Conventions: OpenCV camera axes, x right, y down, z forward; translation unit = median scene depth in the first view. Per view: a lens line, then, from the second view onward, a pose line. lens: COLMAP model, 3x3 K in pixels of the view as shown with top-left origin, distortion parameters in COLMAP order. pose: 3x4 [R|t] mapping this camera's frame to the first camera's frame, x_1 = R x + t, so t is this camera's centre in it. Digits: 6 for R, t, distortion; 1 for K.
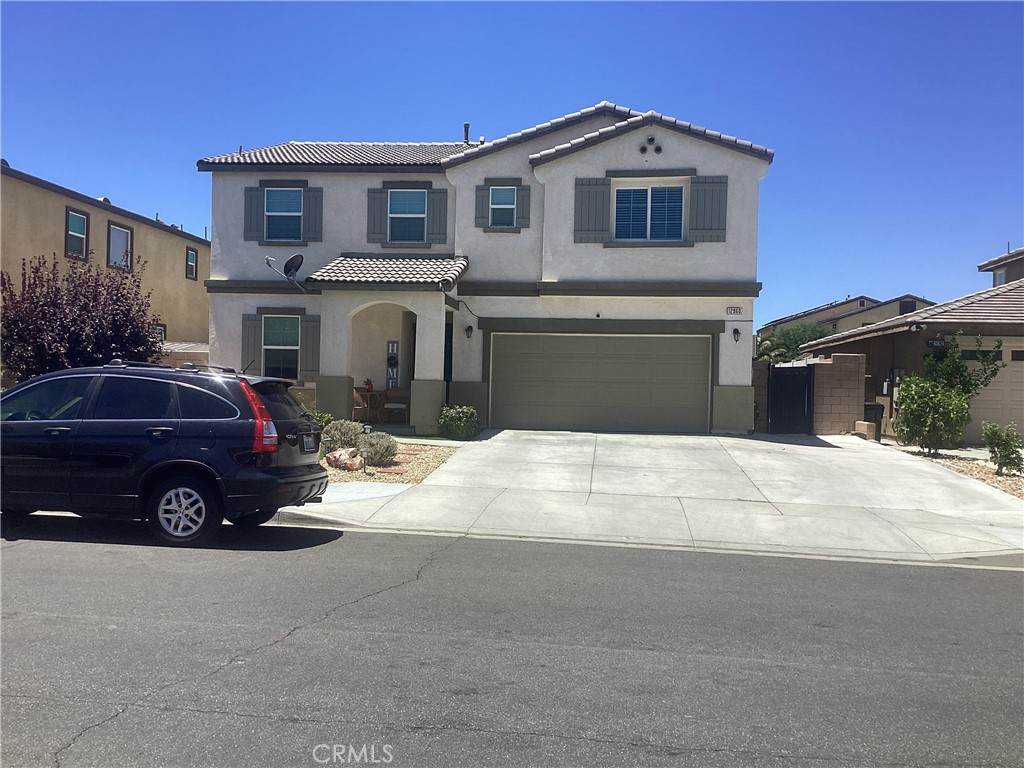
lens RADIAL K [[924.0, 0, 512.0], [0, 924.0, 384.0], [0, 0, 1]] dist [0.116368, -0.234637]
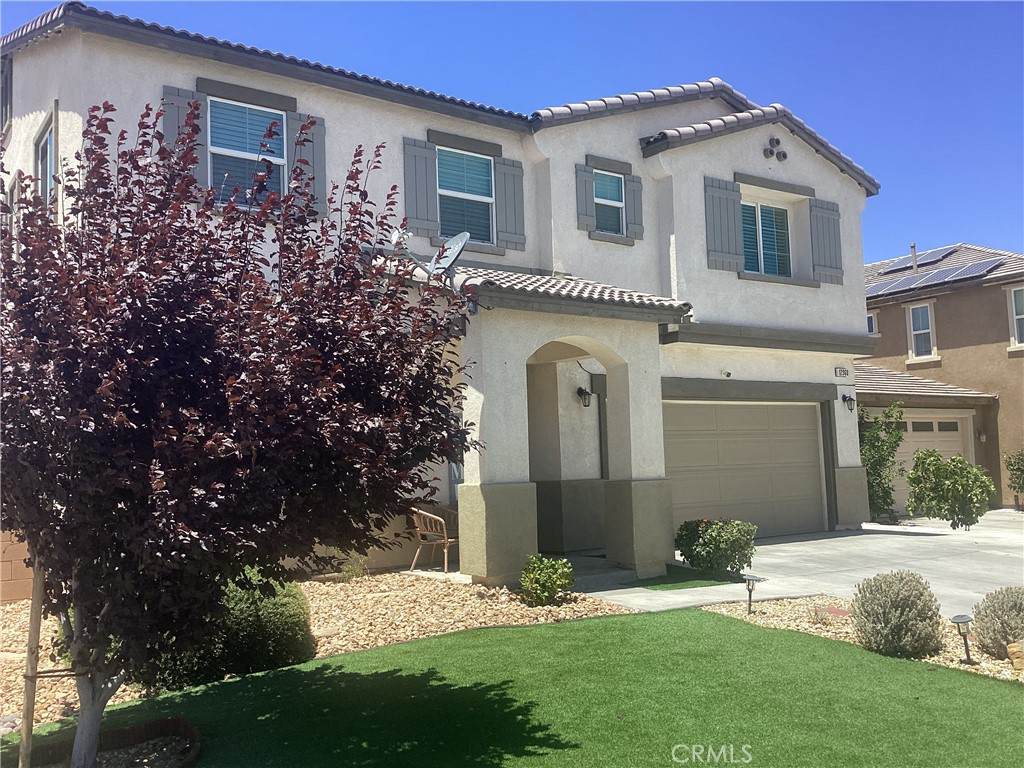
lens RADIAL K [[924.0, 0, 512.0], [0, 924.0, 384.0], [0, 0, 1]] dist [0.116368, -0.234637]
pose [[0.742892, 0.015677, 0.669228, -0.495503], [0.047300, 0.995998, -0.075838, -0.021458], [-0.667738, 0.087995, 0.739177, 0.592374]]
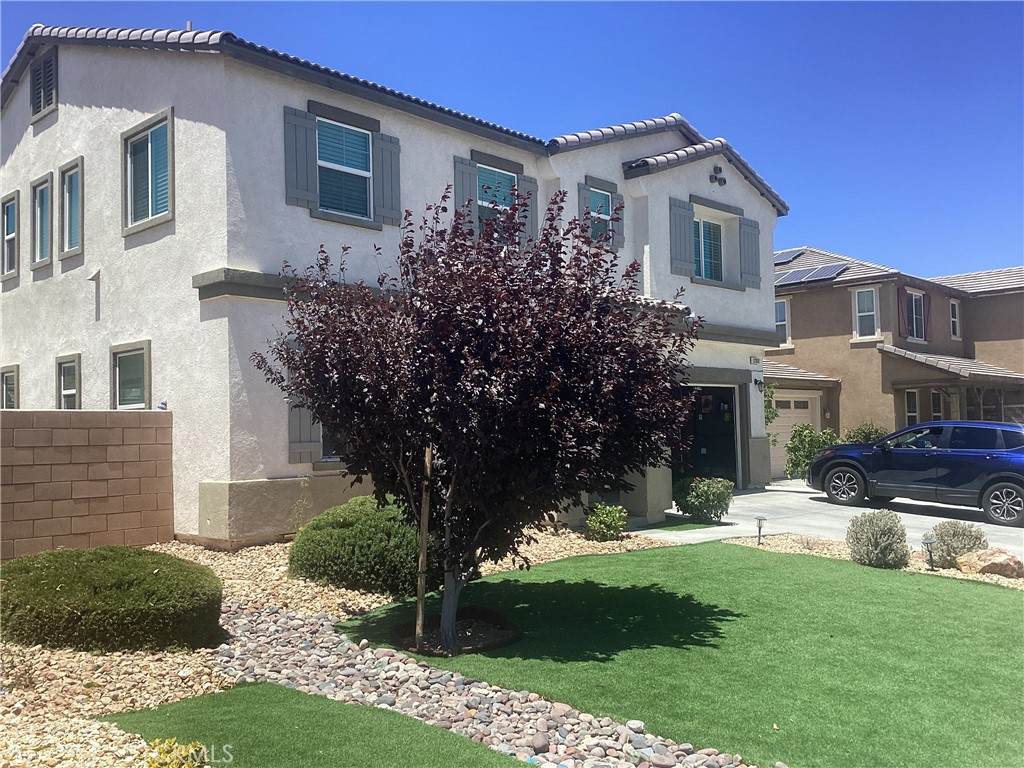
lens RADIAL K [[924.0, 0, 512.0], [0, 924.0, 384.0], [0, 0, 1]] dist [0.116368, -0.234637]
pose [[0.597896, 0.008527, 0.801528, -0.680702], [0.033090, 0.998828, -0.035310, -0.028121], [-0.800890, 0.047634, 0.596914, 0.617451]]
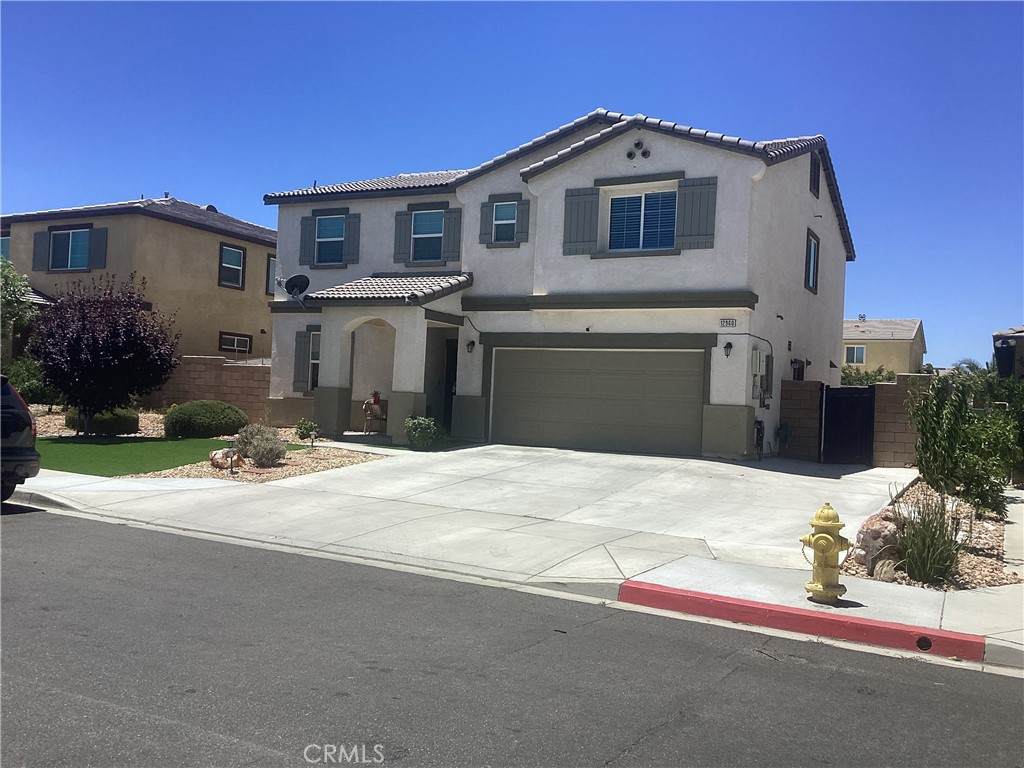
lens RADIAL K [[924.0, 0, 512.0], [0, 924.0, 384.0], [0, 0, 1]] dist [0.116368, -0.234637]
pose [[0.933003, 0.013133, -0.359629, 0.366501], [-0.024815, 0.999303, -0.027885, 0.011671], [0.359012, 0.034941, 0.932679, 0.075294]]
